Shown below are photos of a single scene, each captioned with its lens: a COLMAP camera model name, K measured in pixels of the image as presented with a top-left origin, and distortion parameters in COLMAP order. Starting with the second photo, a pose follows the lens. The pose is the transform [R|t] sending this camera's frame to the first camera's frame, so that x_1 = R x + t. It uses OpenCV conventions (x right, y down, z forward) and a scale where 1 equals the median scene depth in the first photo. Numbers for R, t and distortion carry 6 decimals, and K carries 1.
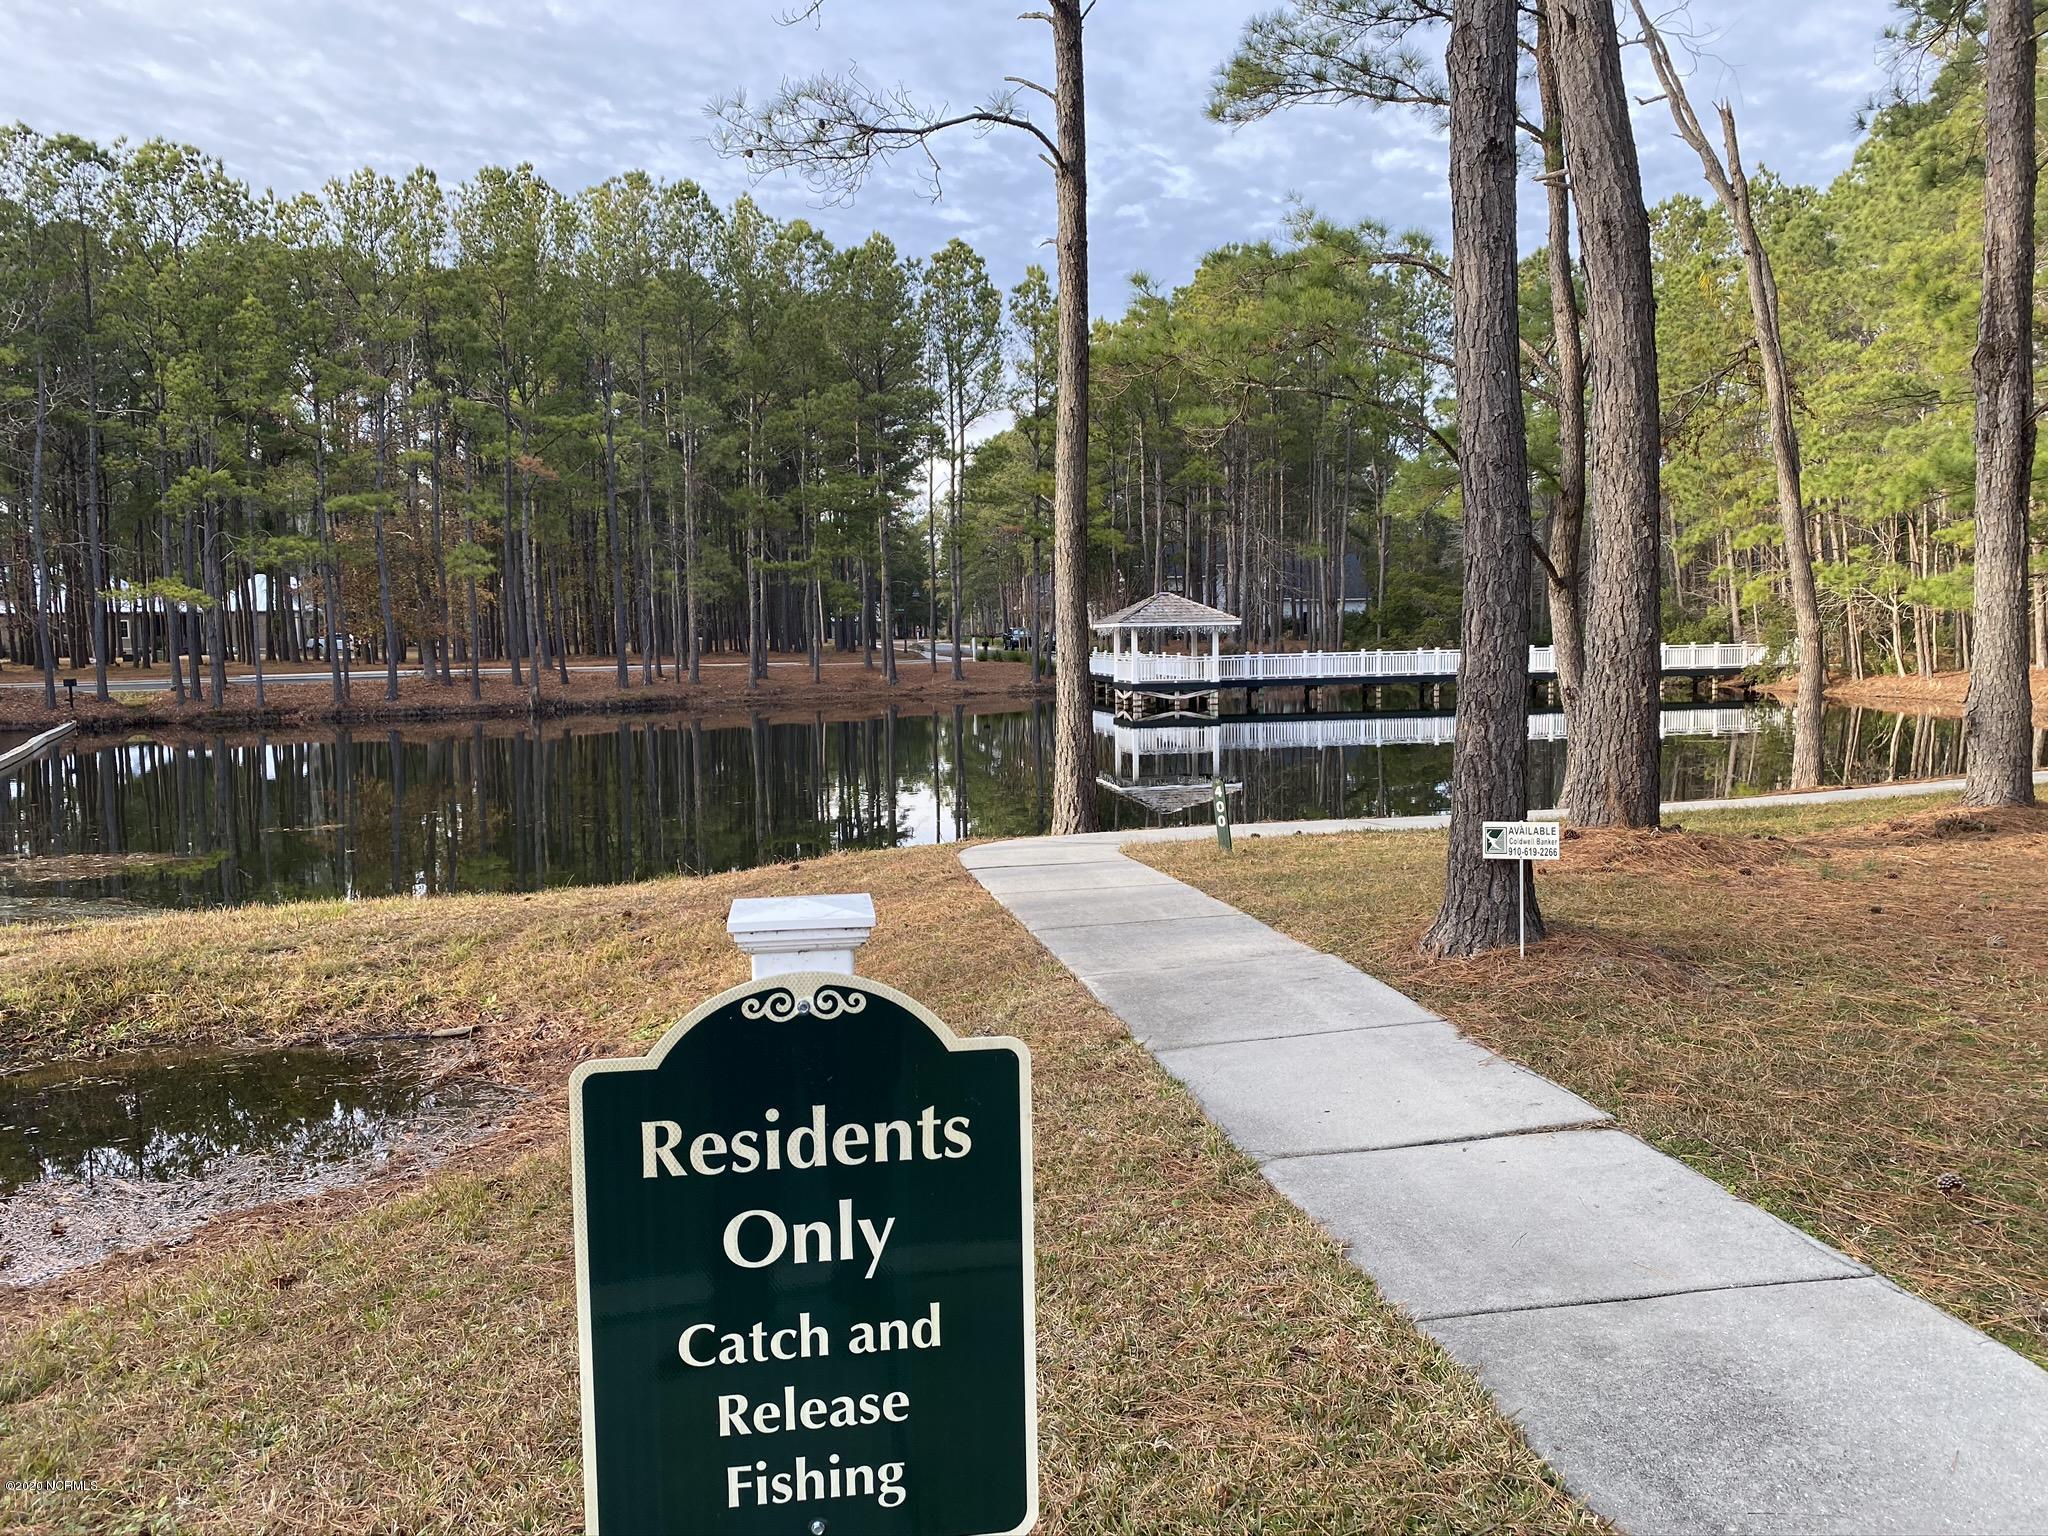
lens RADIAL K [[1565.0, 0, 1017.9], [0, 1565.0, 784.4], [0, 0, 1]] dist [0.030545, -0.033784]
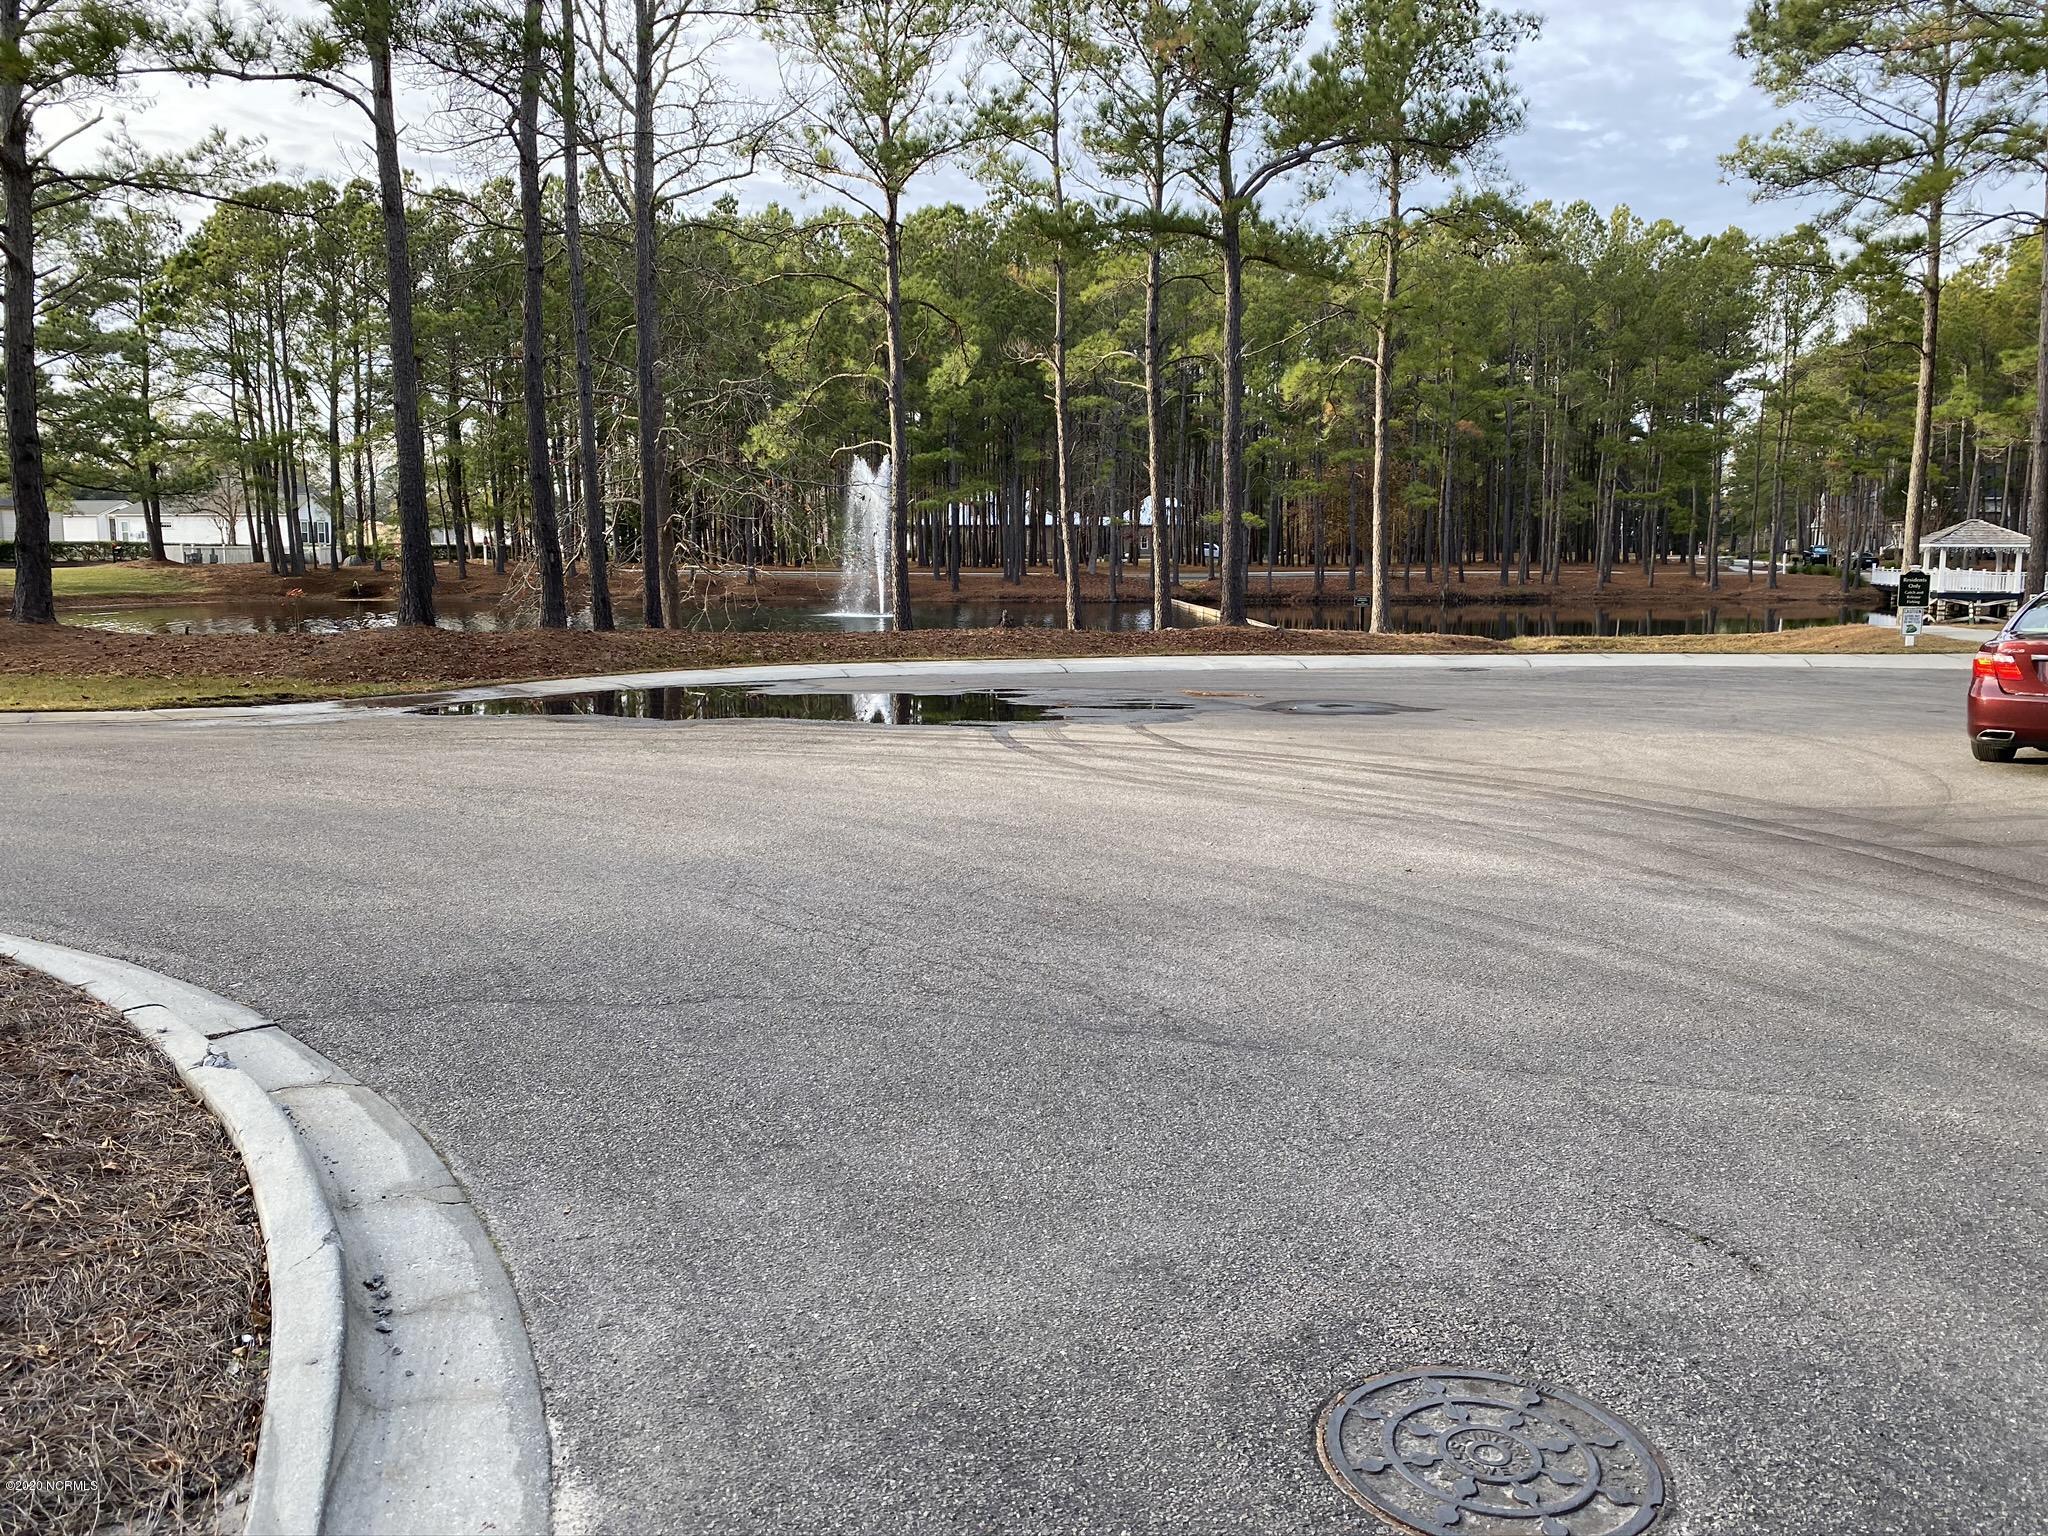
lens RADIAL K [[1565.0, 0, 1034.9], [0, 1565.0, 744.6], [0, 0, 1]] dist [0.030545, -0.033784]
pose [[0.901994, 0.071802, -0.425737, -0.030649], [-0.058565, 0.997308, 0.044118, 0.039811], [0.427759, -0.014861, 0.903771, -0.413325]]
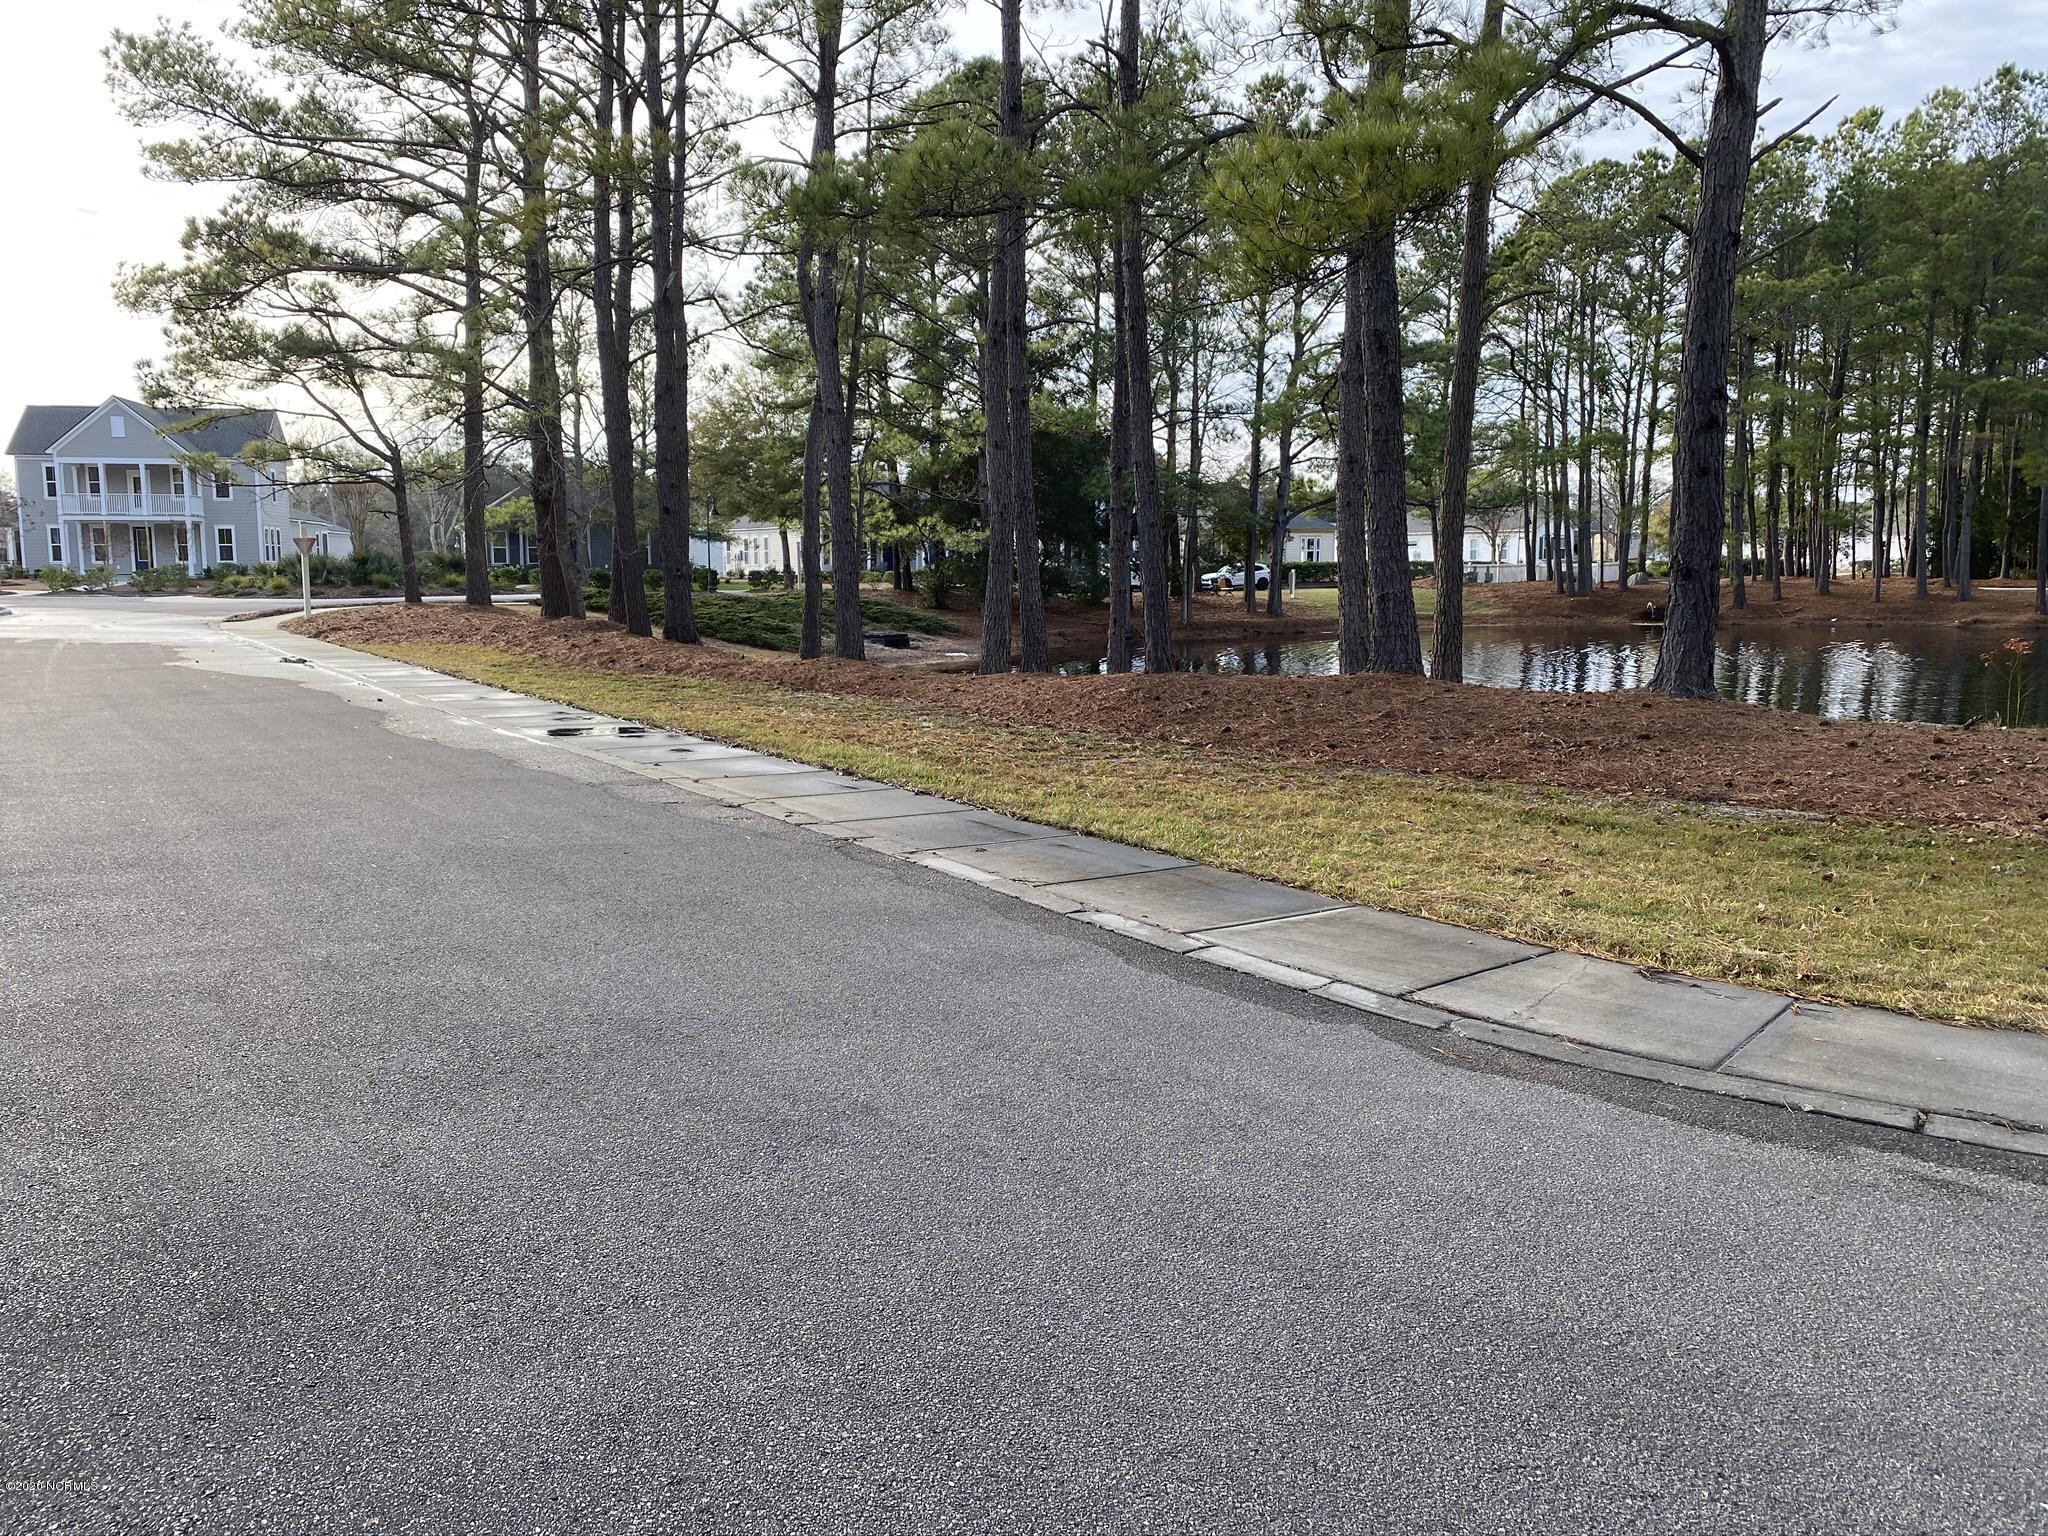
lens RADIAL K [[1565.0, 0, 1005.5], [0, 1565.0, 754.2], [0, 0, 1]] dist [0.030545, -0.033784]
pose [[0.396066, 0.121913, -0.910093, -0.232968], [-0.086764, 0.991681, 0.095083, 0.036630], [0.914114, 0.041304, 0.403349, -0.358655]]
